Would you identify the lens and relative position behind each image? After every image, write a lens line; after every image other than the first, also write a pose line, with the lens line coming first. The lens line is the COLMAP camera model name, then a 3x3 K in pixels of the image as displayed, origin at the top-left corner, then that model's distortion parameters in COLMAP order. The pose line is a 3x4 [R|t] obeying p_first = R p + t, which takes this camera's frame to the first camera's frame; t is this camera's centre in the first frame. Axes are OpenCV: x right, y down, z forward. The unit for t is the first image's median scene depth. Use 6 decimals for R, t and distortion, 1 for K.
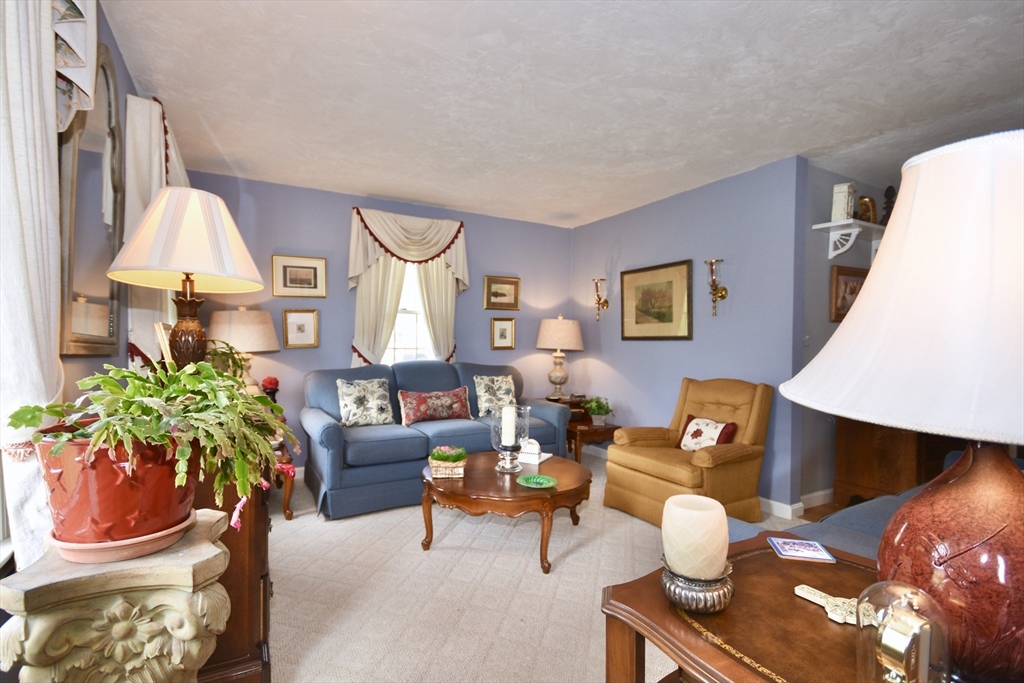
lens RADIAL K [[473.2, 0, 512.3], [0, 473.2, 348.9], [0, 0, 1]] dist [-0.001772, -0.001049]
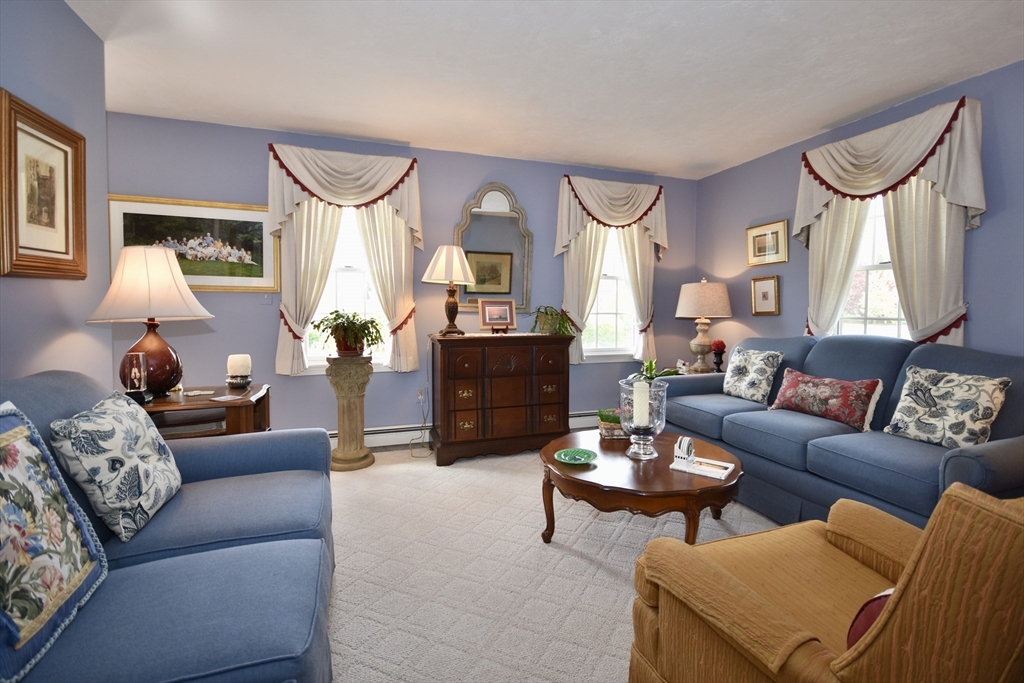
lens RADIAL K [[473.2, 0, 536.3], [0, 473.2, 326.3], [0, 0, 1]] dist [-0.001772, -0.001049]
pose [[-0.162132, 0.035645, -0.986125, 0.629609], [-0.013588, 0.999172, 0.038350, -0.010381], [0.986676, 0.019617, -0.161513, 0.685067]]
